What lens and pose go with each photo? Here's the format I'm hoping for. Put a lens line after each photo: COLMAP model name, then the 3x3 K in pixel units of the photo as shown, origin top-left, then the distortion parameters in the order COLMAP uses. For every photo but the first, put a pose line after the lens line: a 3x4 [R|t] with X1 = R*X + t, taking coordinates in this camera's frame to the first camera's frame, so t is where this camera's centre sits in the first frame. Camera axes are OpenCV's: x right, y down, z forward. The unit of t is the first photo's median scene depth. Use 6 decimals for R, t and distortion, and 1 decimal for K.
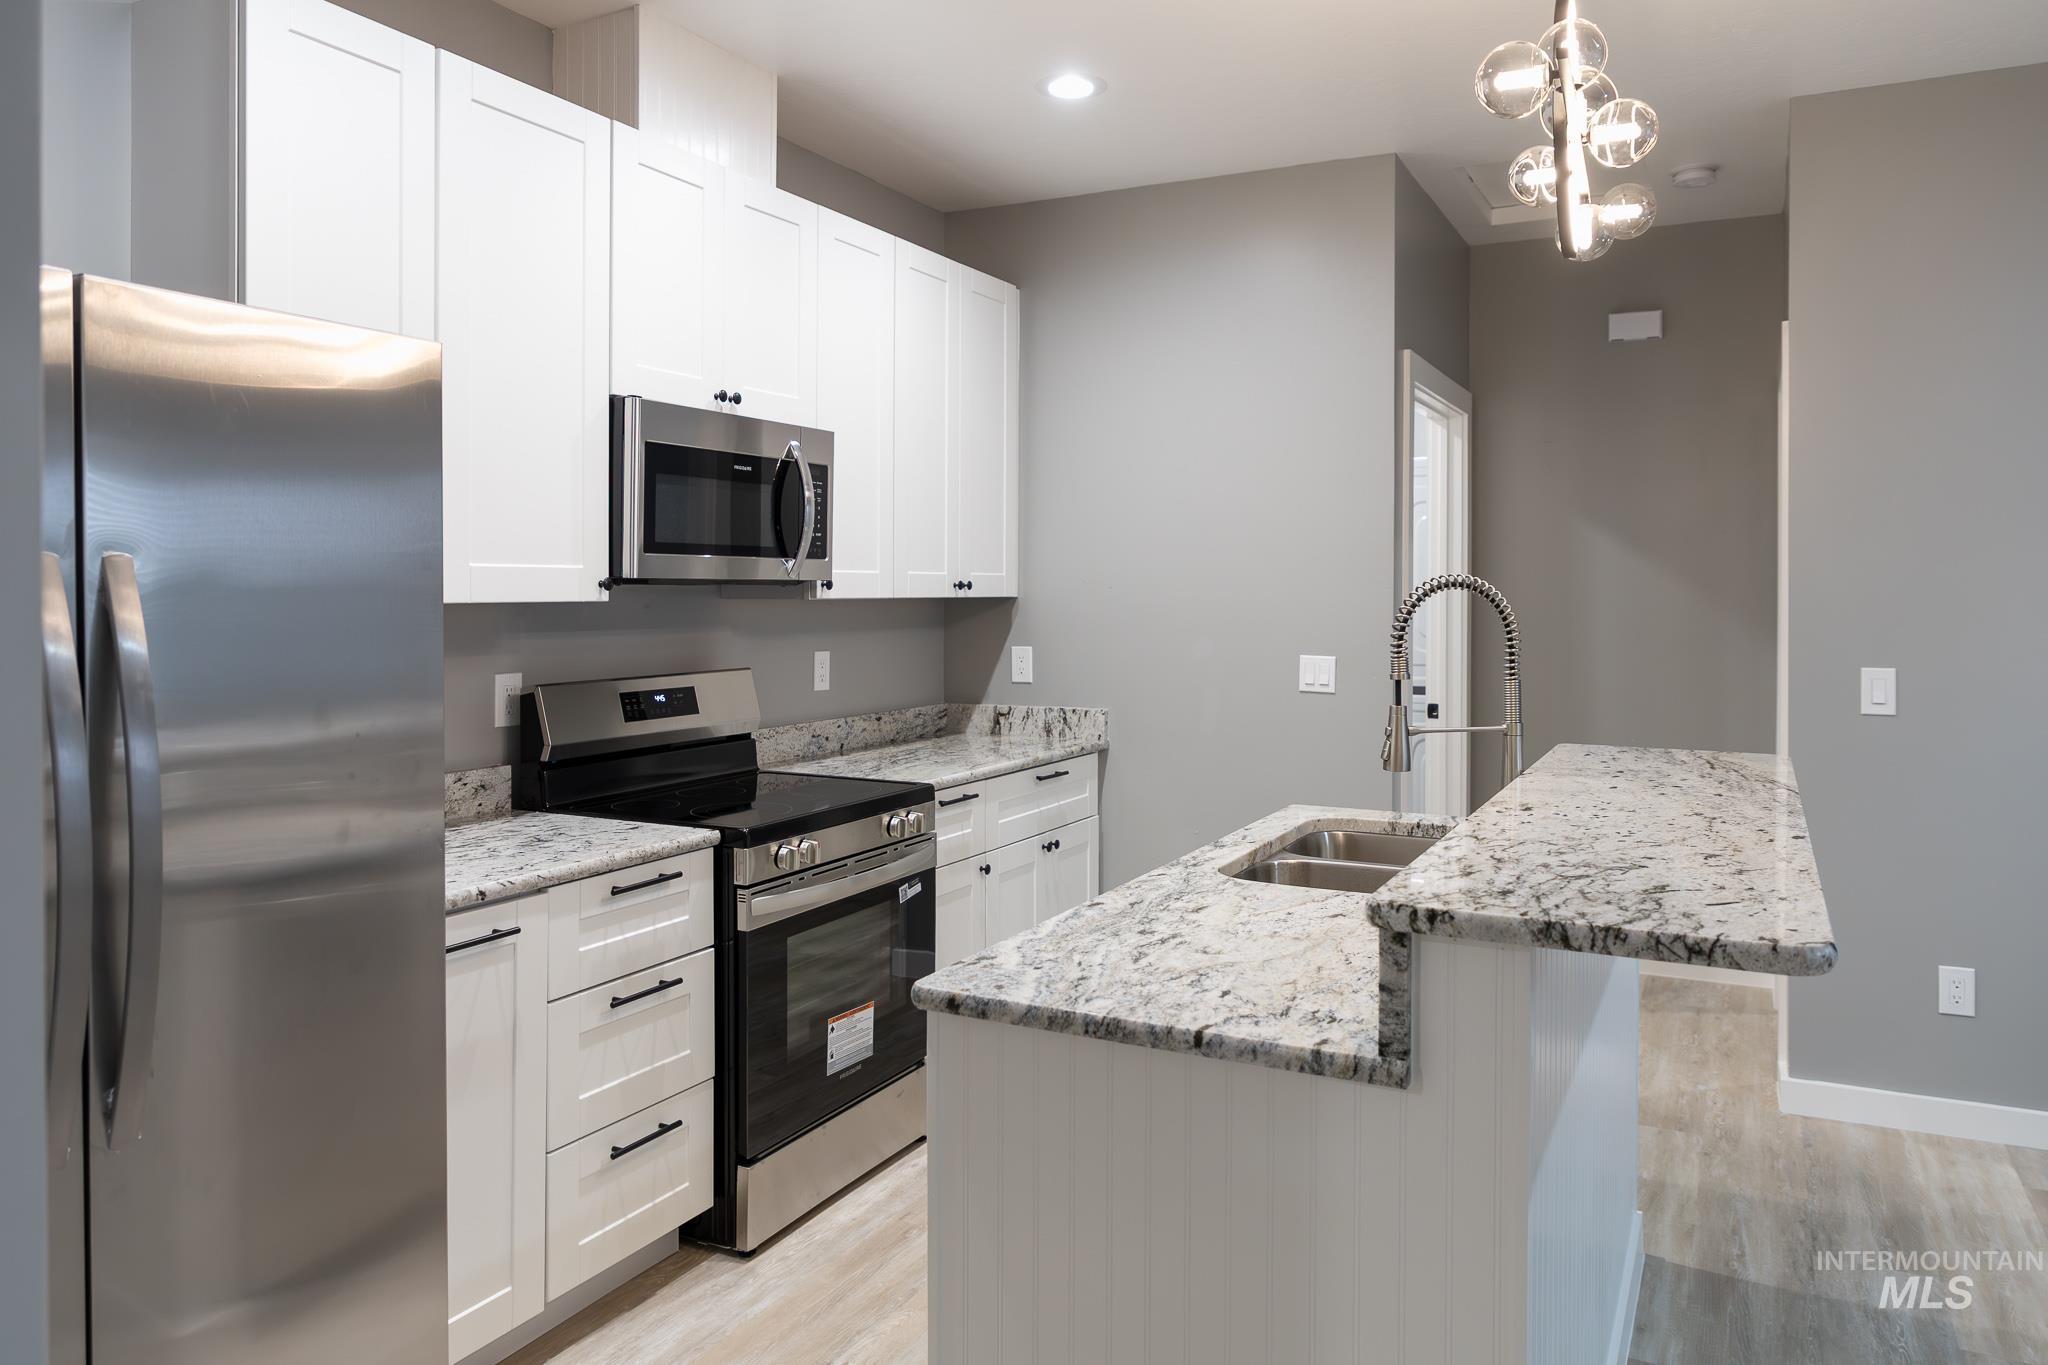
lens RADIAL K [[1432.1, 0, 1033.5], [0, 1432.1, 598.8], [0, 0, 1]] dist [-0.004846, 0.001100]
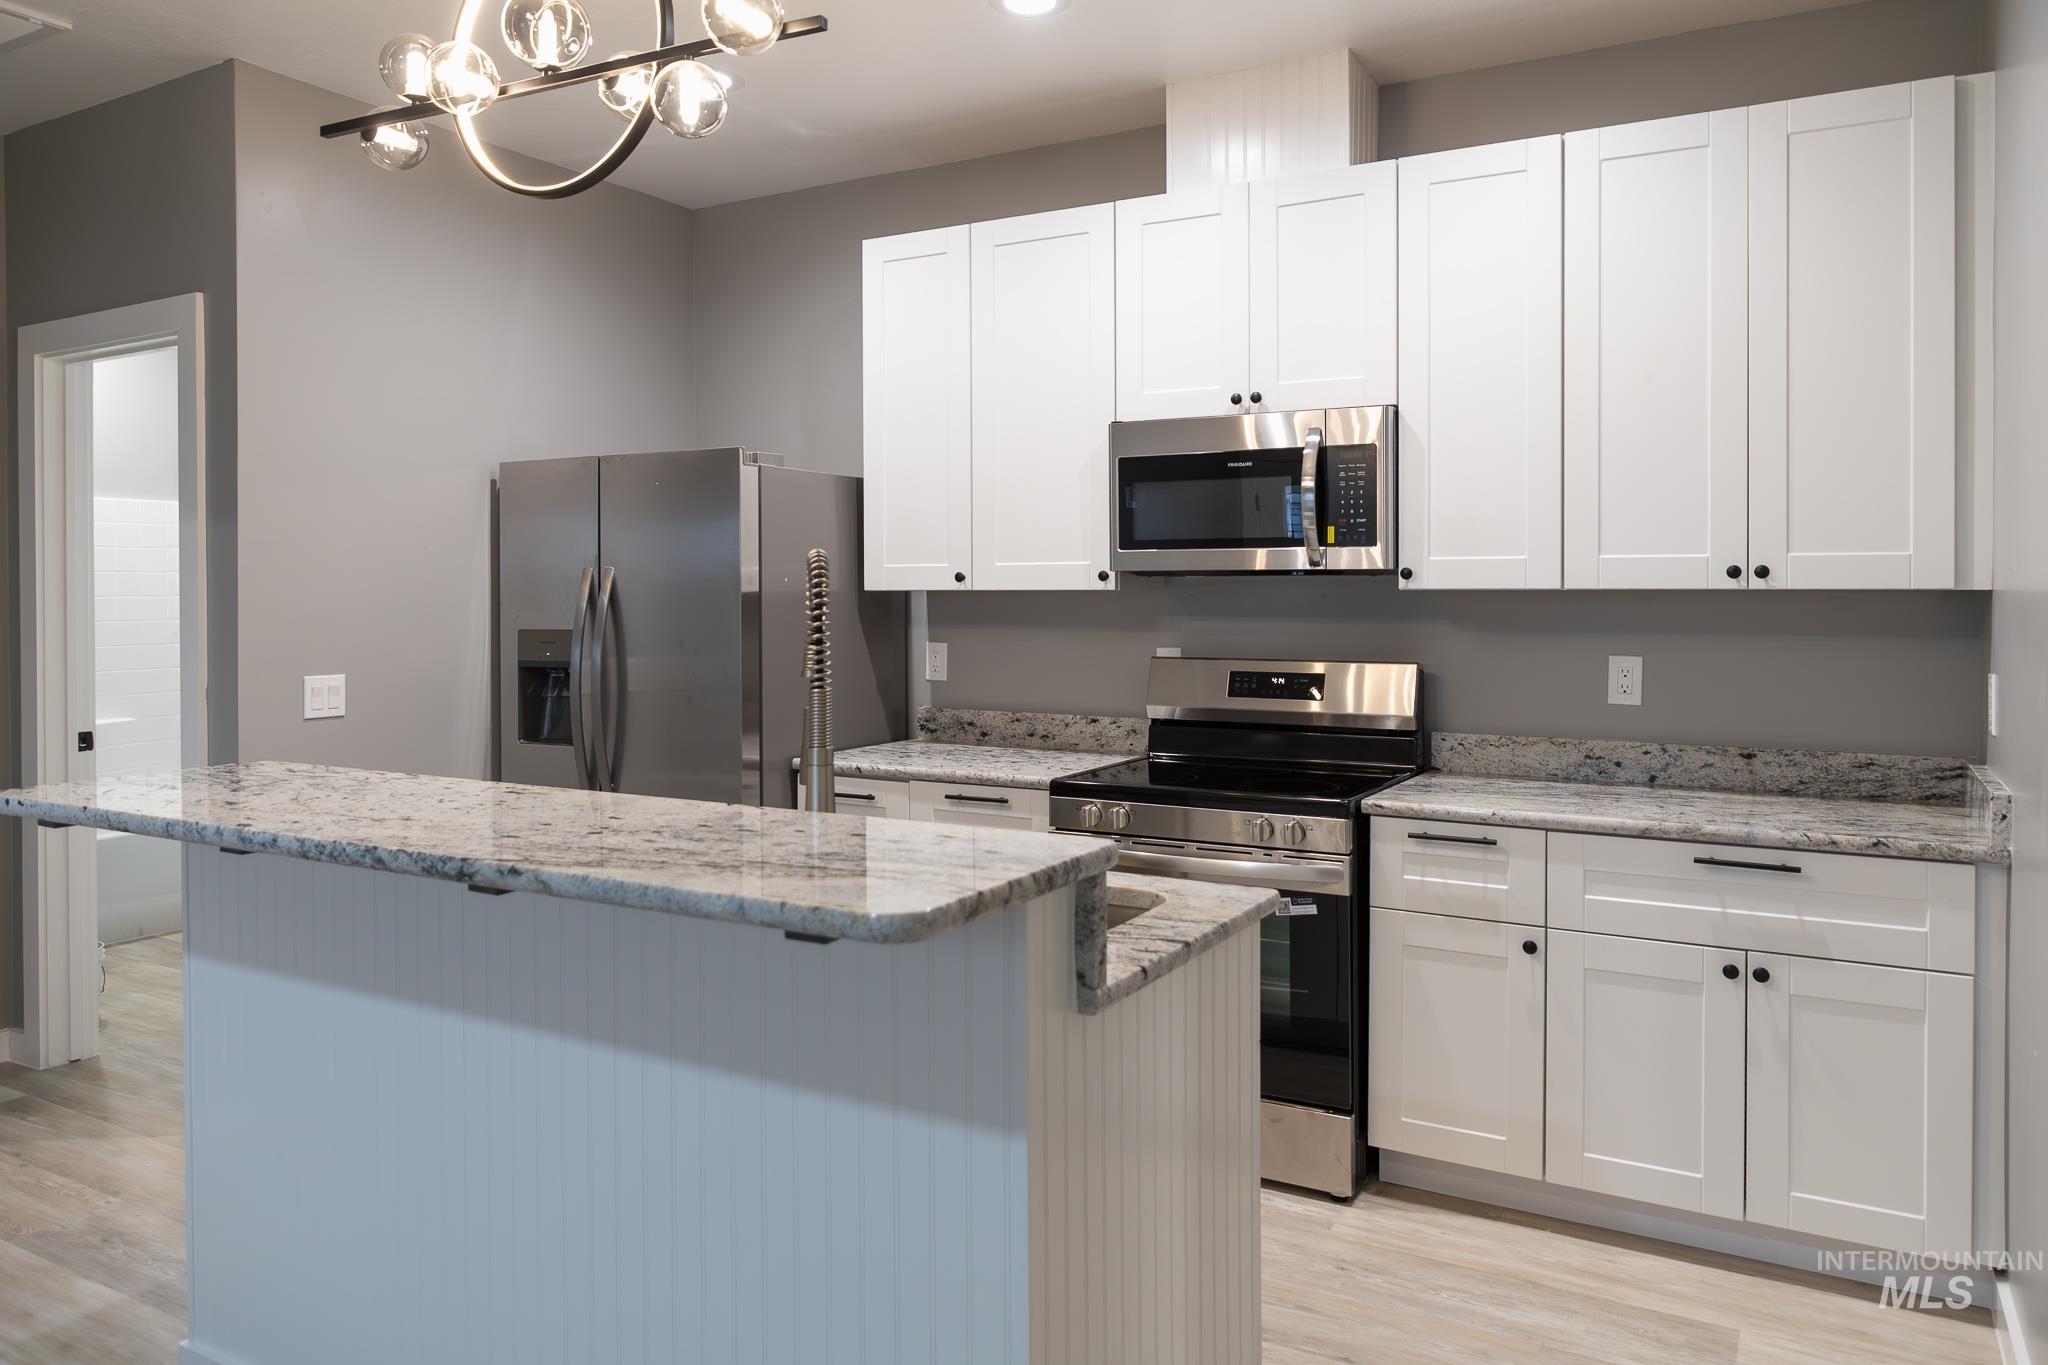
lens RADIAL K [[1392.3, 0, 1022.9], [0, 1392.3, 594.9], [0, 0, 1]] dist [-0.000561, -0.000480]
pose [[-0.059080, 0.001831, -0.998252, 0.830125], [-0.006101, 0.999979, 0.002195, 0.003411], [0.998235, 0.006220, -0.059068, 0.897933]]
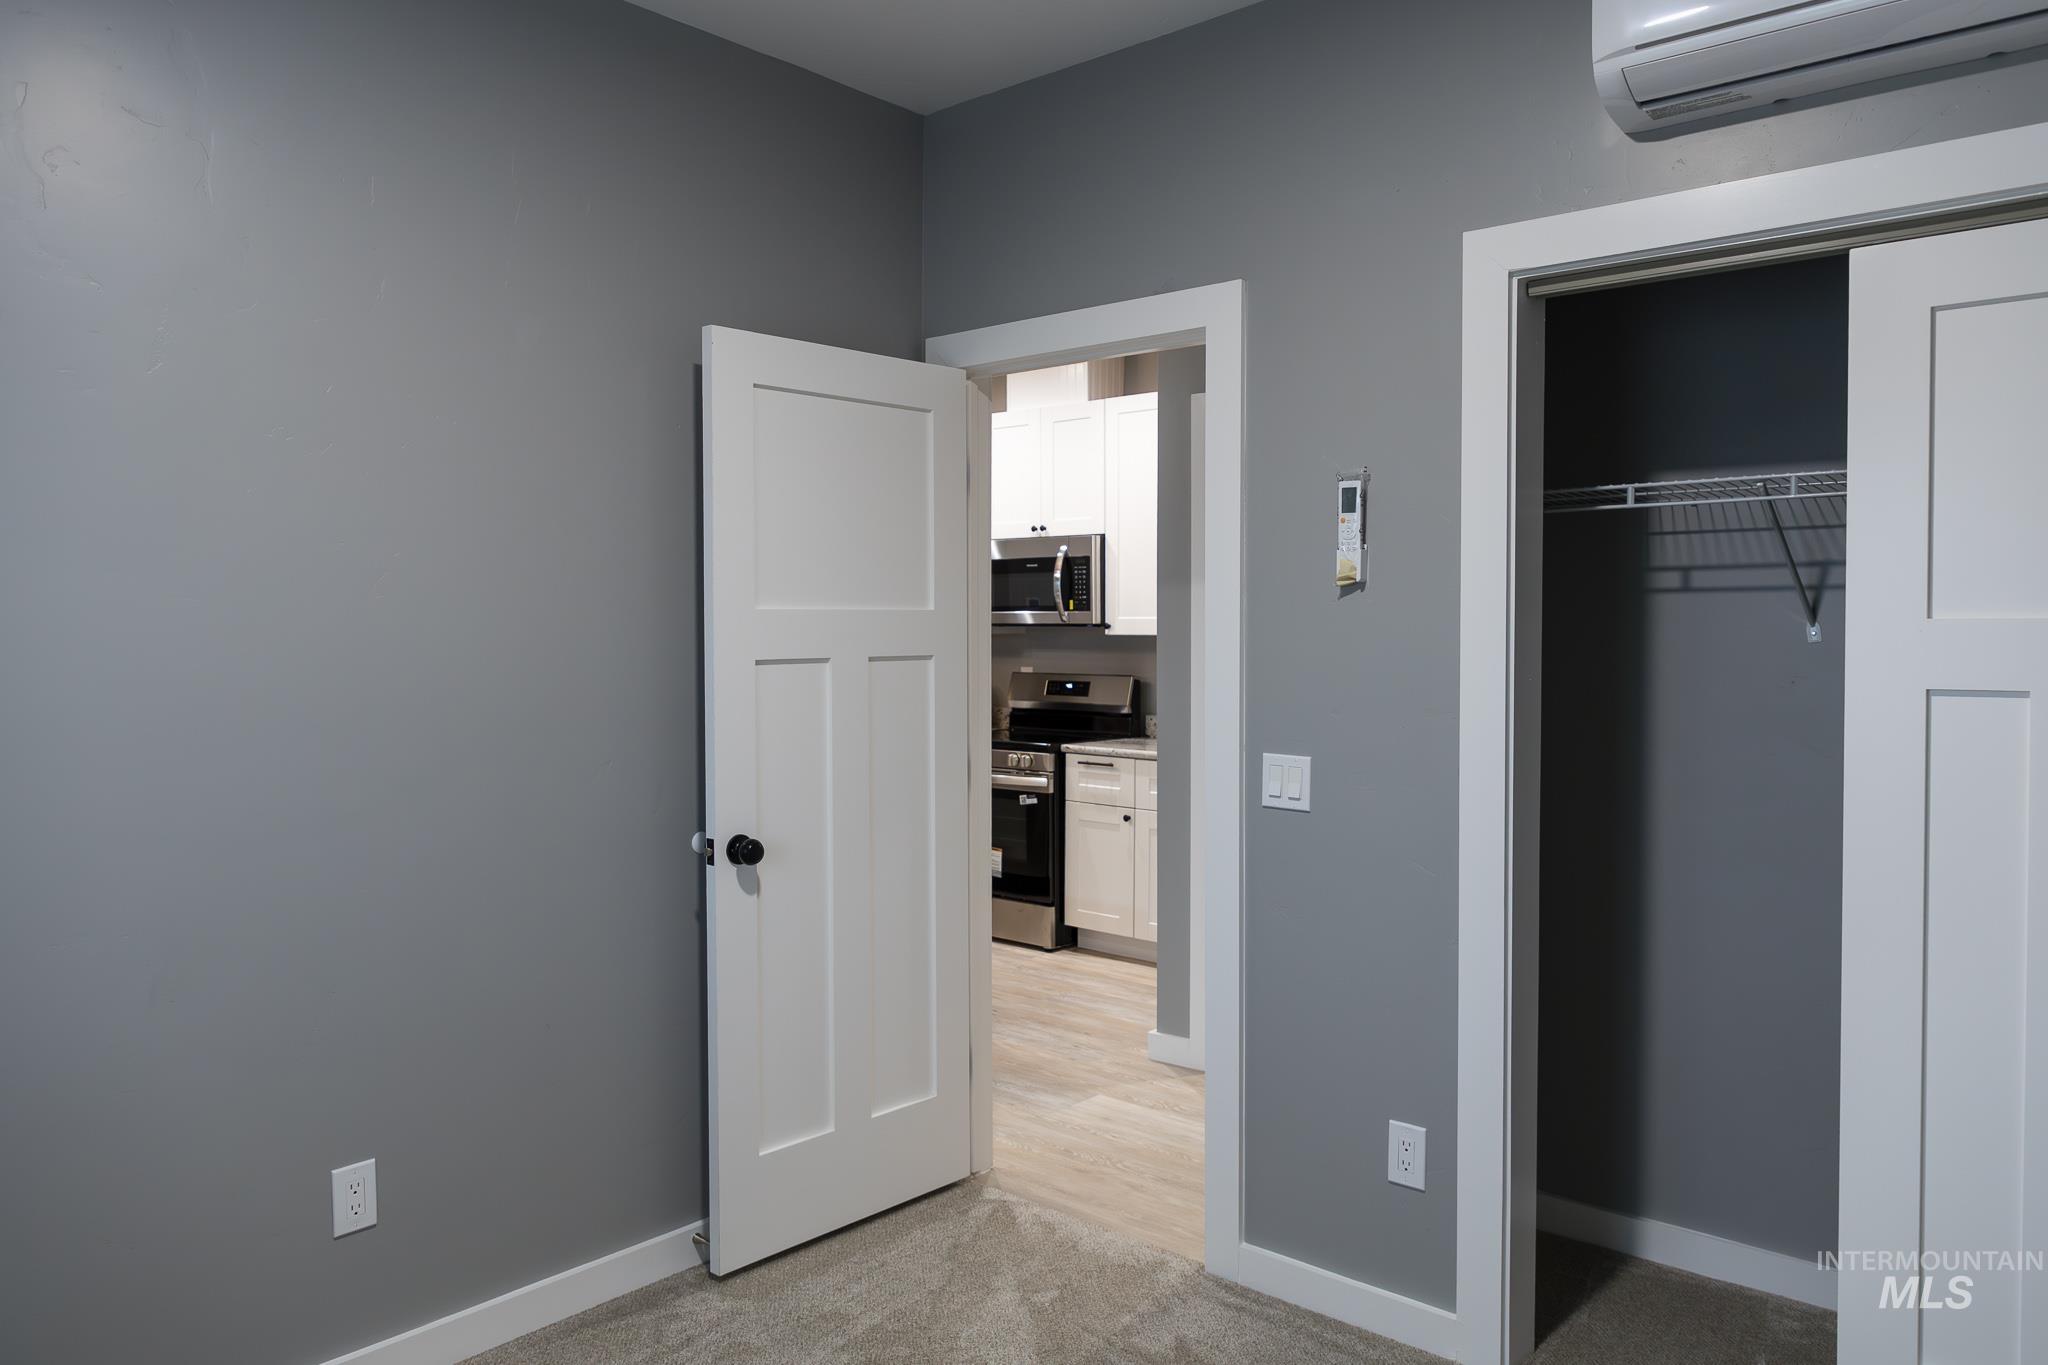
lens RADIAL K [[1437.6, 0, 1026.1], [0, 1437.6, 651.8], [0, 0, 1]] dist [-0.006995, 0.007761]
pose [[-0.255752, 0.018025, -0.966574, 1.659972], [-0.009556, 0.999730, 0.021171, -0.016341], [0.966695, 0.014652, -0.255511, 1.481339]]
